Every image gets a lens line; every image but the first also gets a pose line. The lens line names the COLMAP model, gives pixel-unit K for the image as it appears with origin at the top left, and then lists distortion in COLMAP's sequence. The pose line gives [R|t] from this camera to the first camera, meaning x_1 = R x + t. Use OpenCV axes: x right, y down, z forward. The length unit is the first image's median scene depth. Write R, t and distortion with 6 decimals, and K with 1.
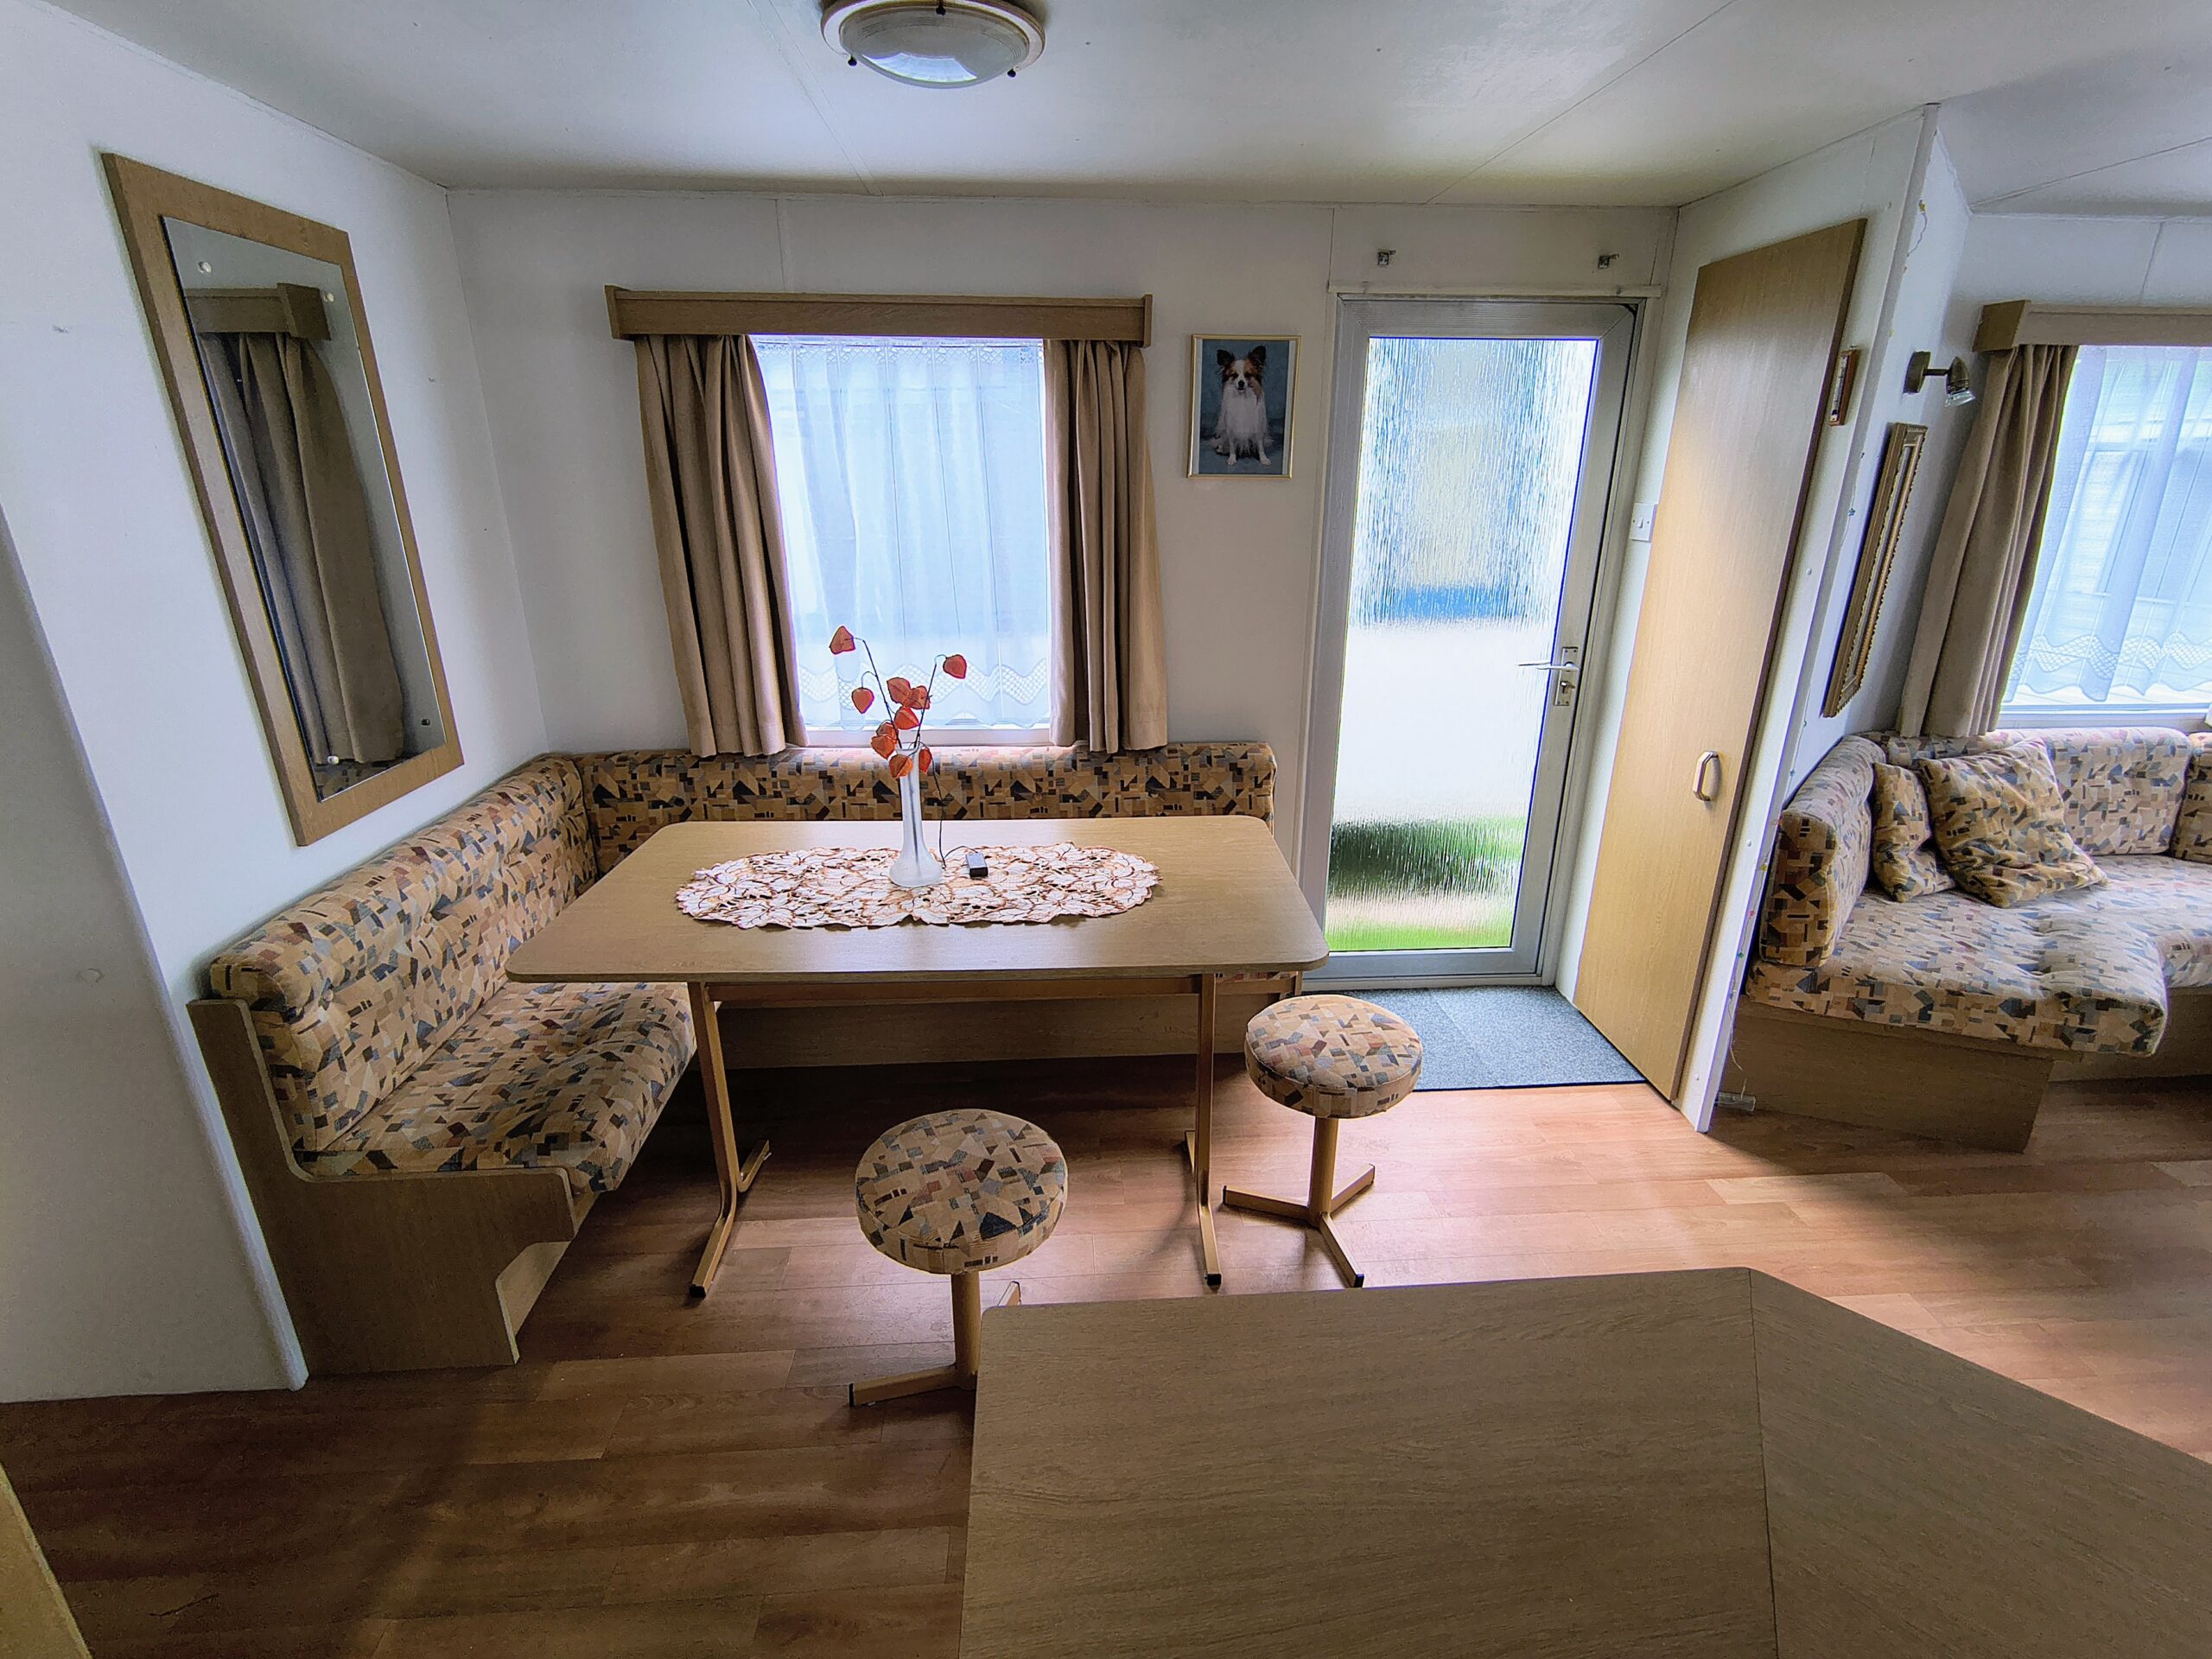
lens RADIAL K [[1030.2, 0, 1113.1], [0, 1030.2, 833.2], [0, 0, 1]] dist [-0.002940, 0.002112]
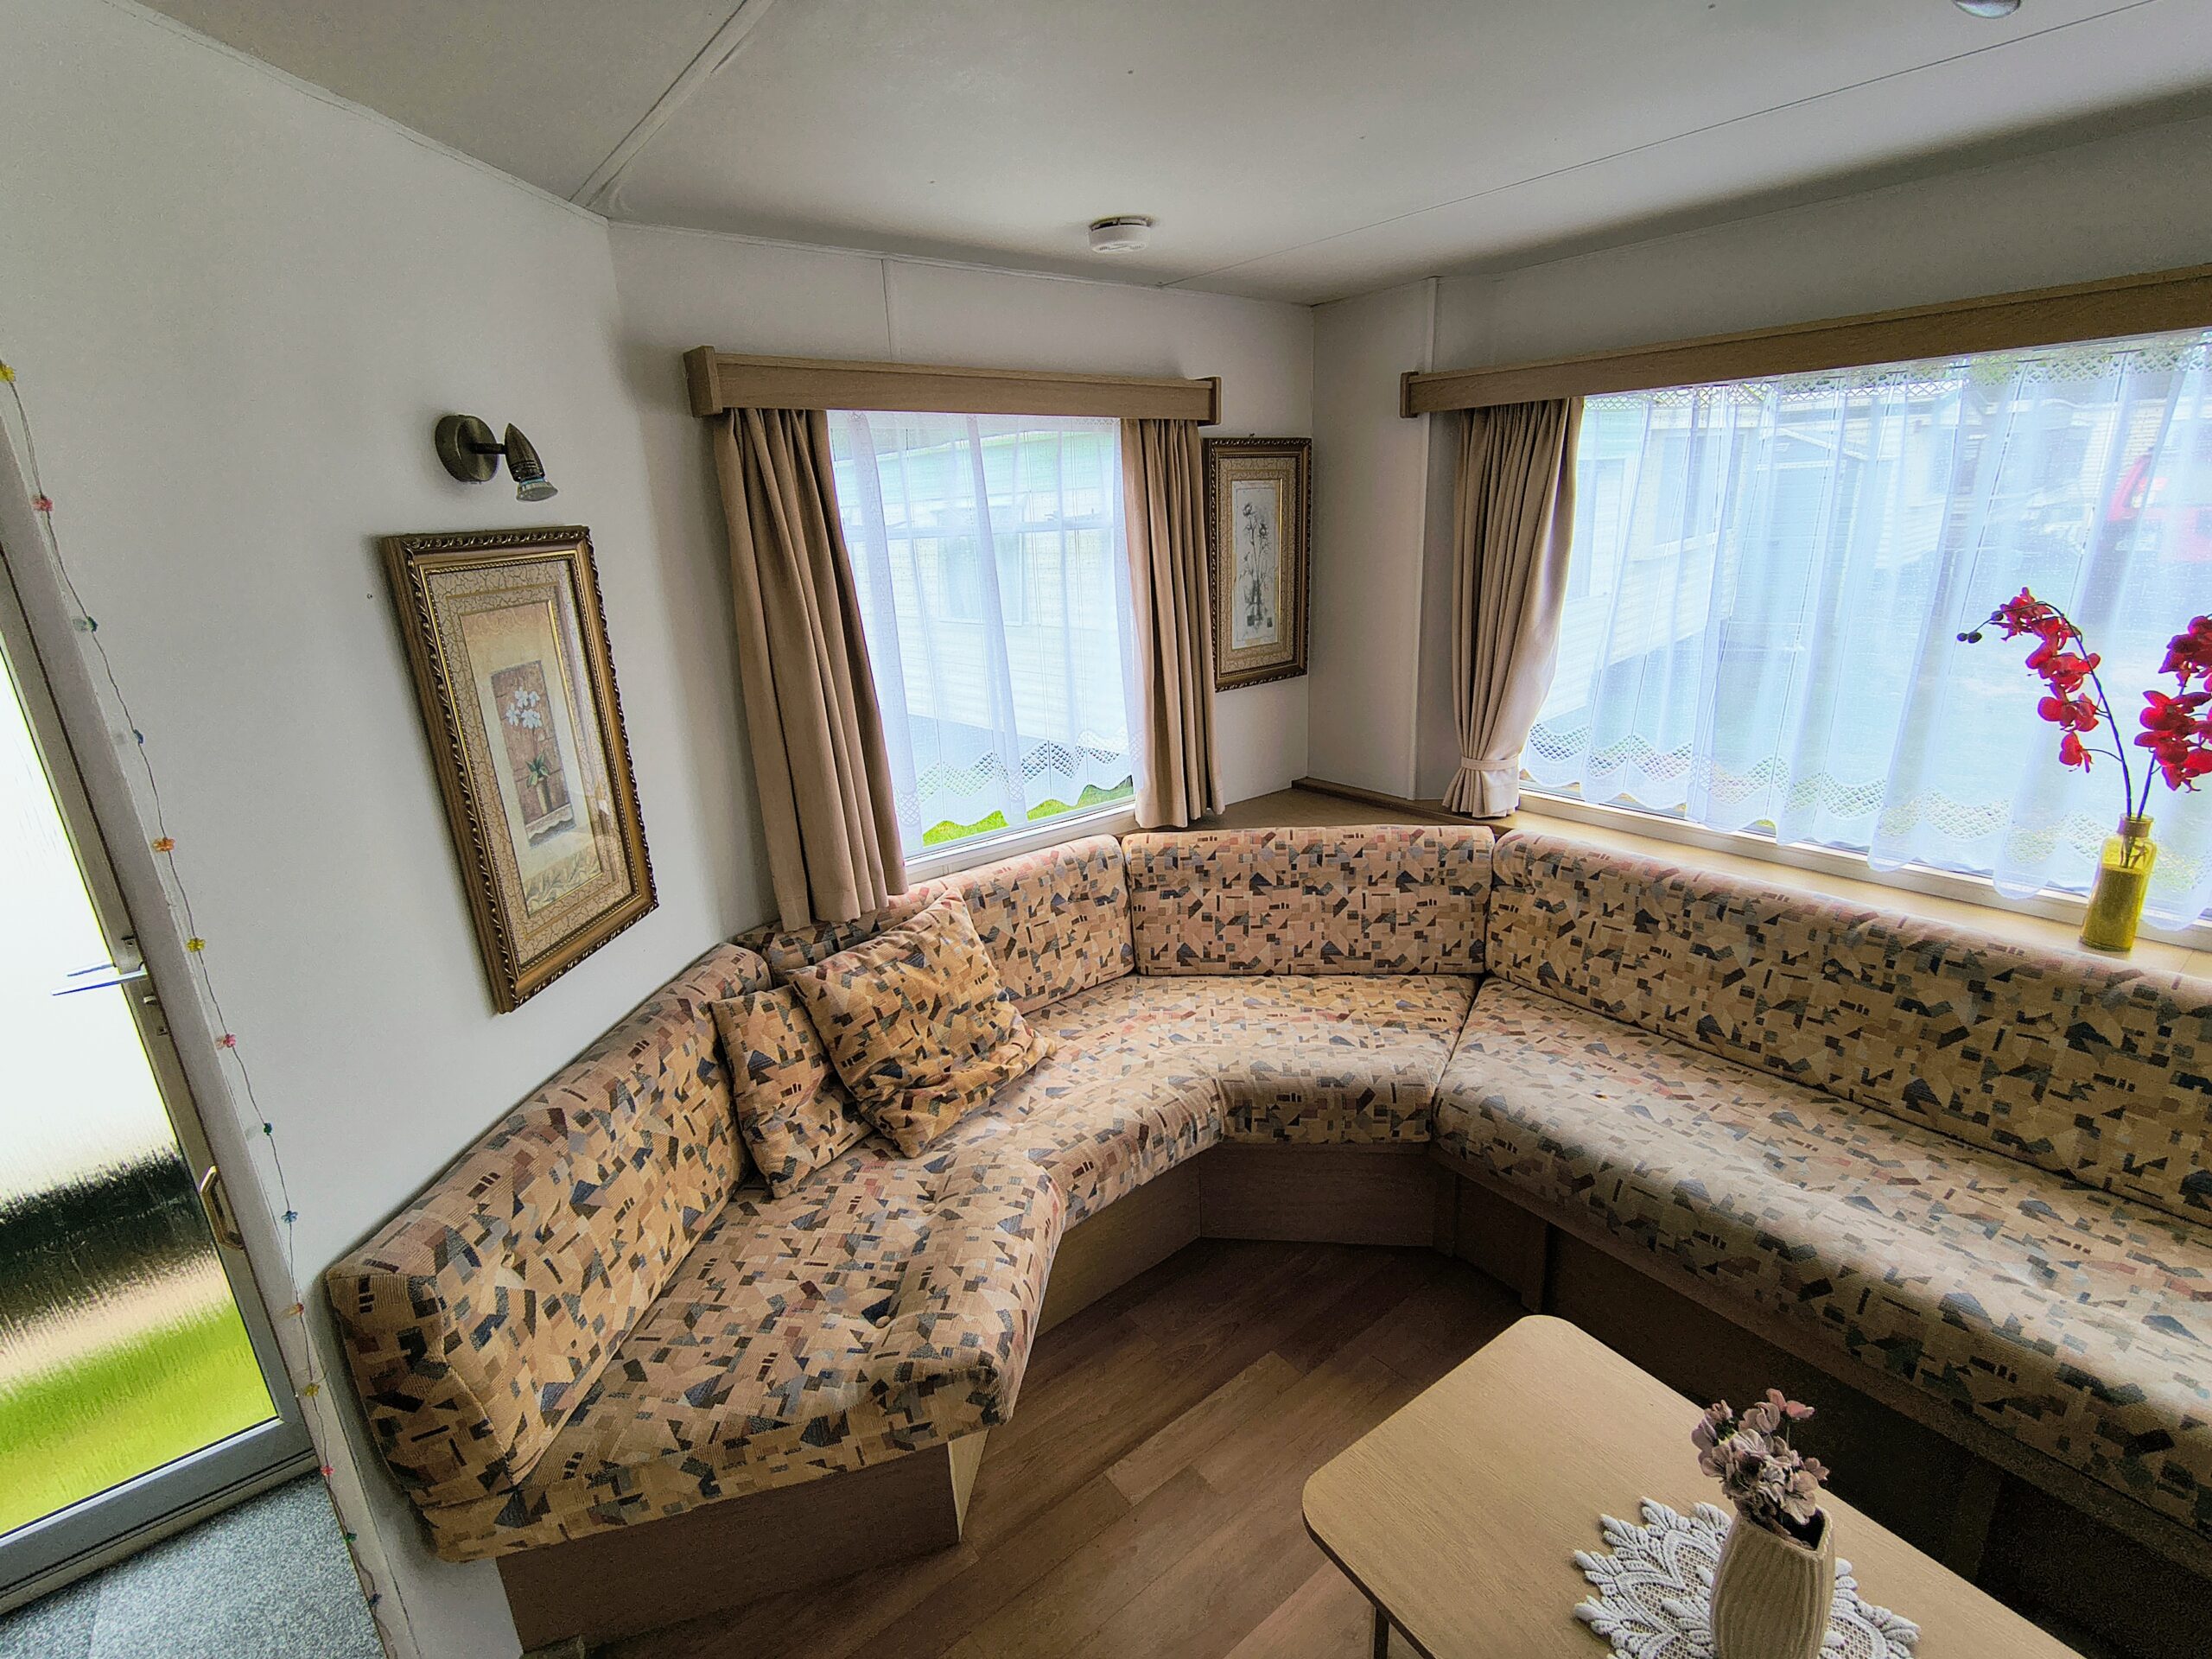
lens RADIAL K [[1030.2, 0, 1102.9], [0, 1030.2, 839.0], [0, 0, 1]] dist [-0.002940, 0.002112]
pose [[0.824460, -0.204257, 0.527774, 0.615400], [0.229167, 0.973208, 0.018654, -0.127534], [-0.517444, 0.105569, 0.849180, 0.271666]]
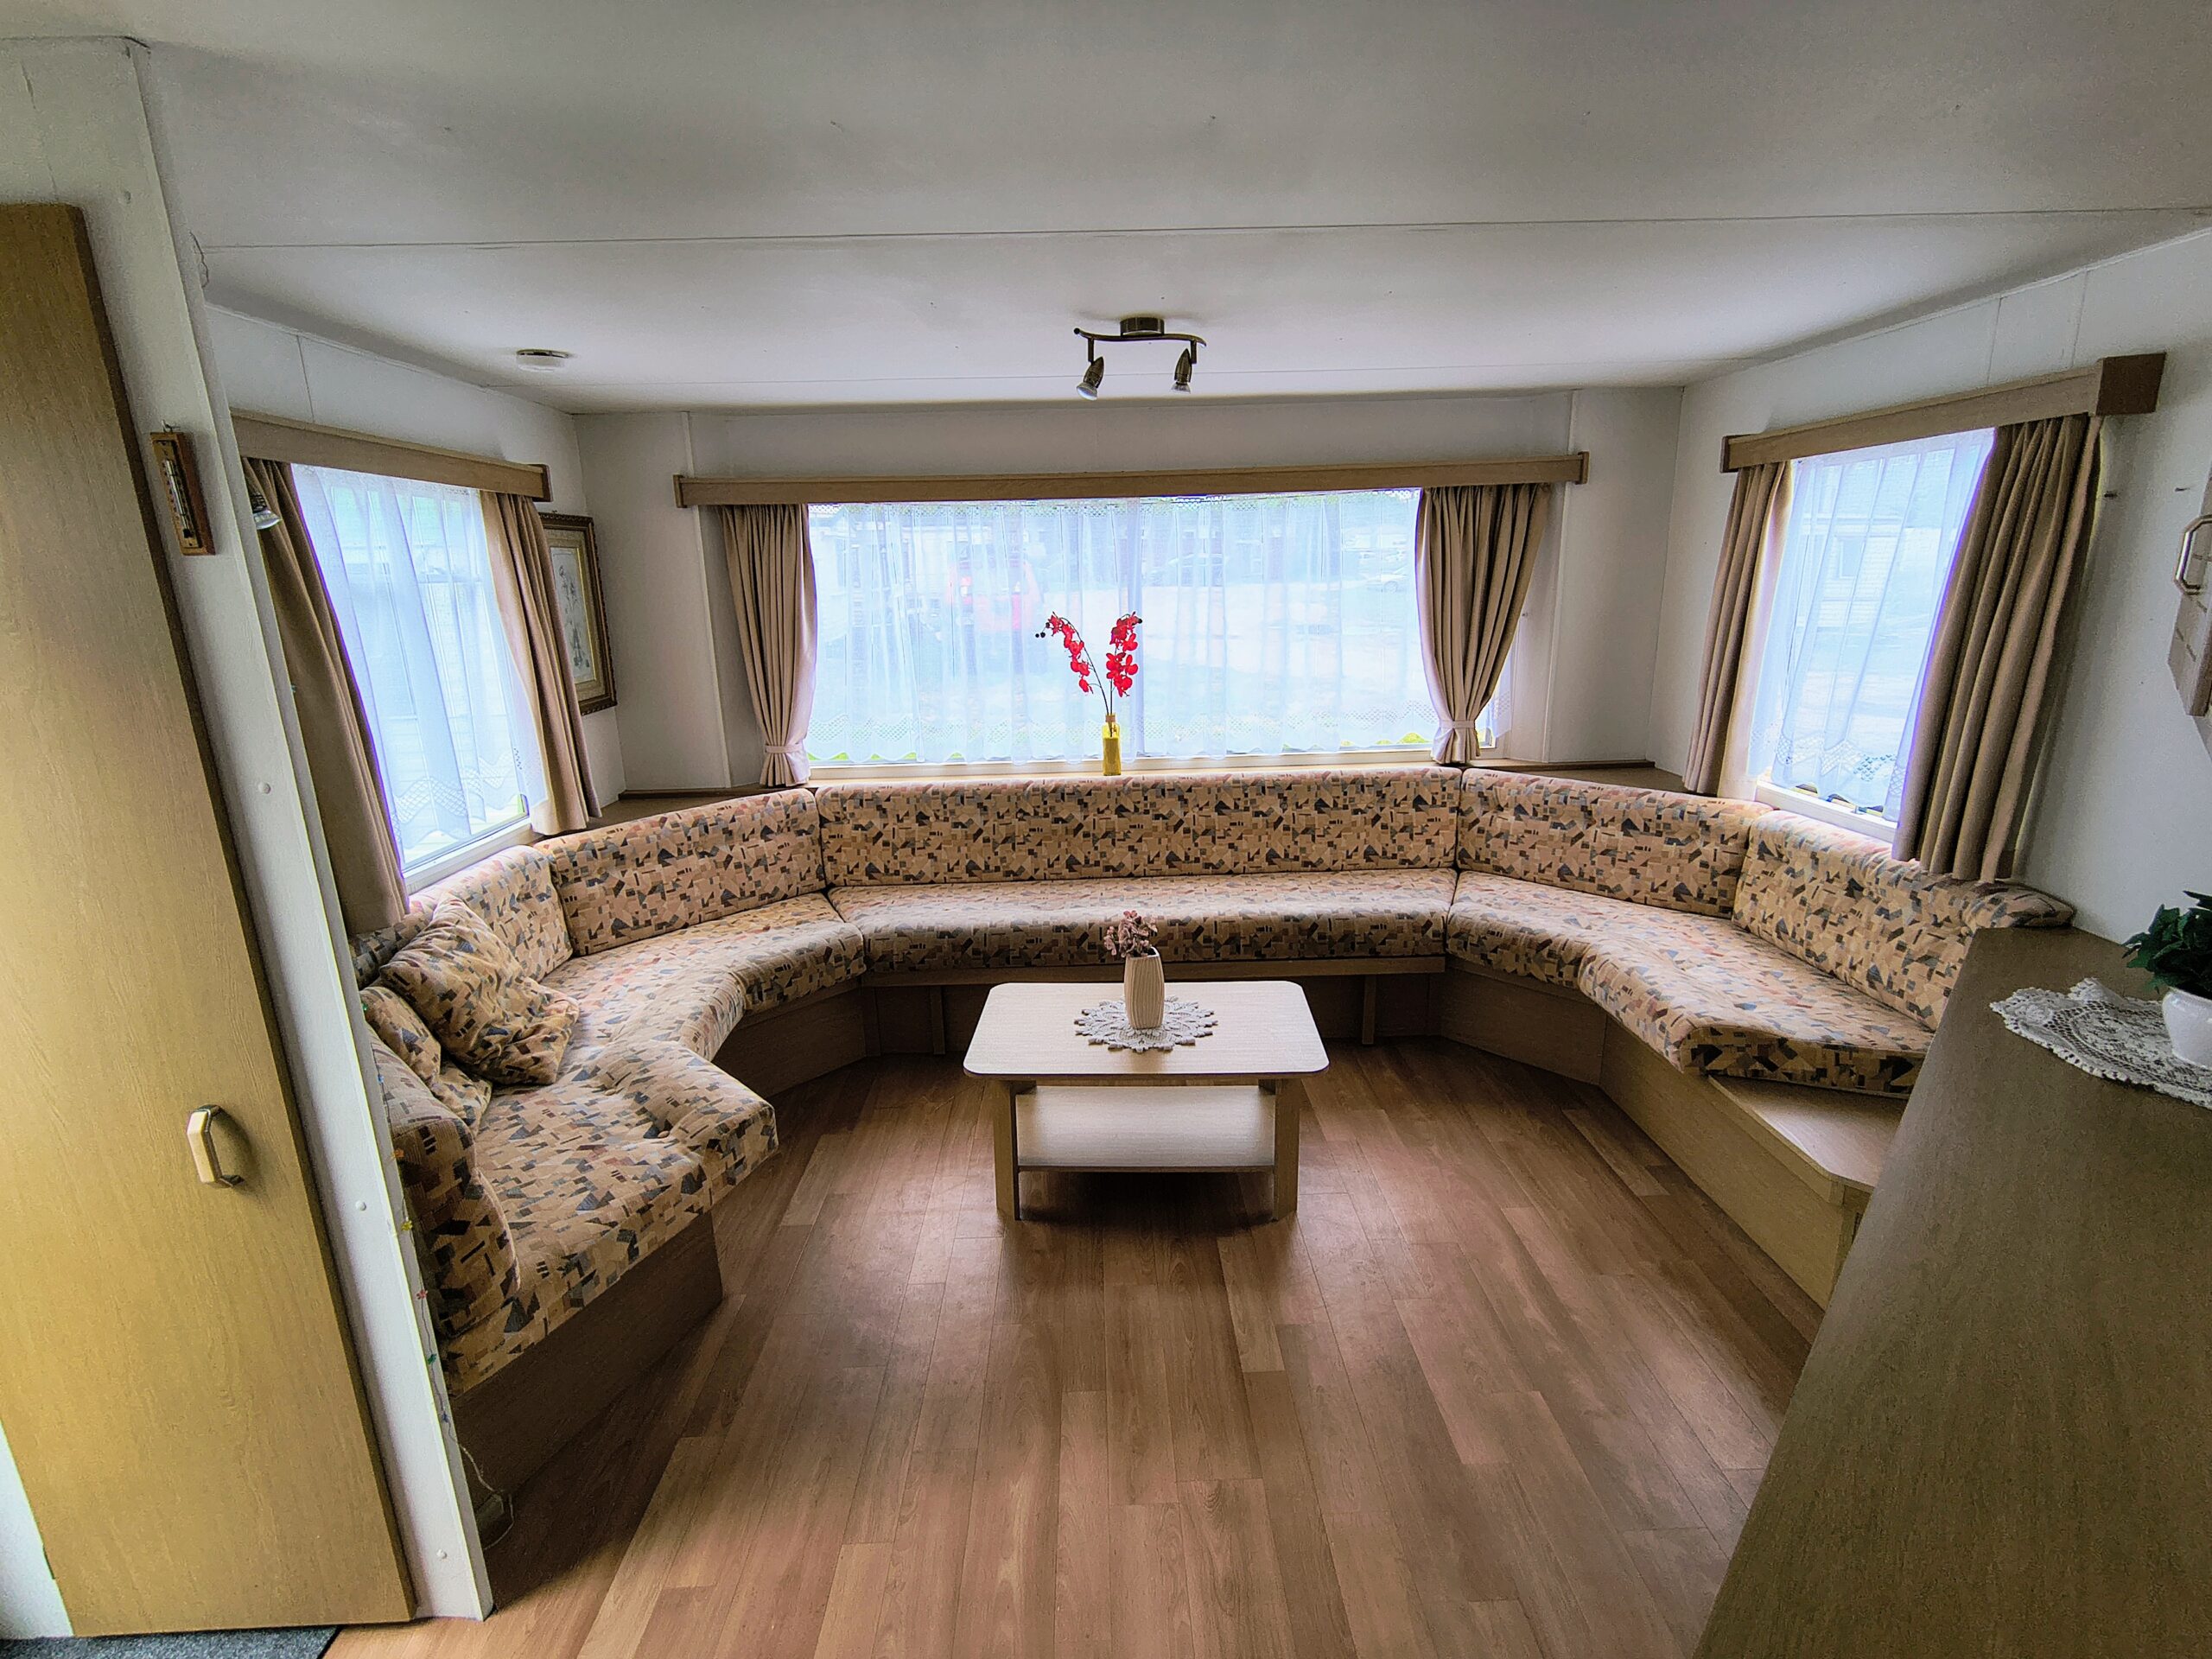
lens RADIAL K [[1030.2, 0, 1106.1], [0, 1030.2, 835.3], [0, 0, 1]] dist [-0.002940, 0.002112]
pose [[0.043610, -0.251634, 0.966839, 0.080925], [0.356246, 0.908059, 0.220267, -0.141965], [-0.933374, 0.334826, 0.129244, 0.359792]]
